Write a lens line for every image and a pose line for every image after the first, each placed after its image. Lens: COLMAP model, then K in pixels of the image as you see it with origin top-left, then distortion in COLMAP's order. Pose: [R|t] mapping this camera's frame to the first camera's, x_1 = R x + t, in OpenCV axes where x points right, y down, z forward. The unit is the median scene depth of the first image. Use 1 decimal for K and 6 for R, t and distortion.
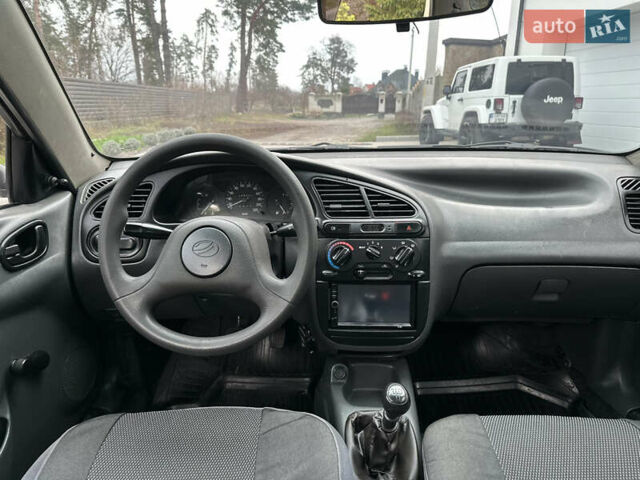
lens RADIAL K [[446.9, 0, 321.2], [0, 446.9, 231.9], [0, 0, 1]] dist [0.076719, -0.101345]
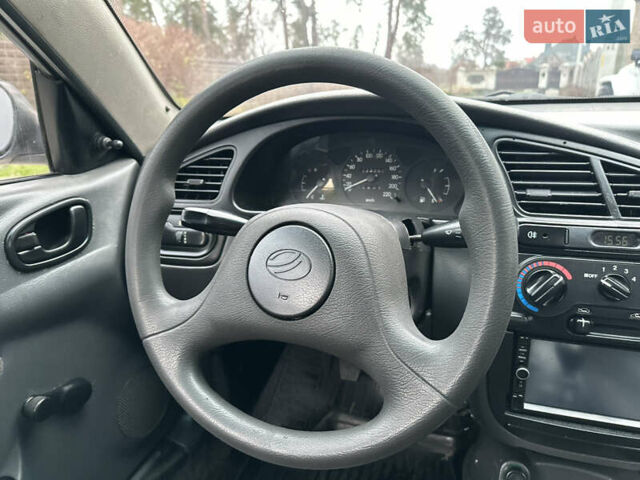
lens RADIAL K [[446.9, 0, 321.2], [0, 446.9, 231.9], [0, 0, 1]] dist [0.076719, -0.101345]
pose [[0.954294, 0.062420, -0.292278, -0.047953], [-0.051431, 0.997656, 0.045141, -0.020195], [0.294411, -0.028046, 0.955267, 0.367699]]
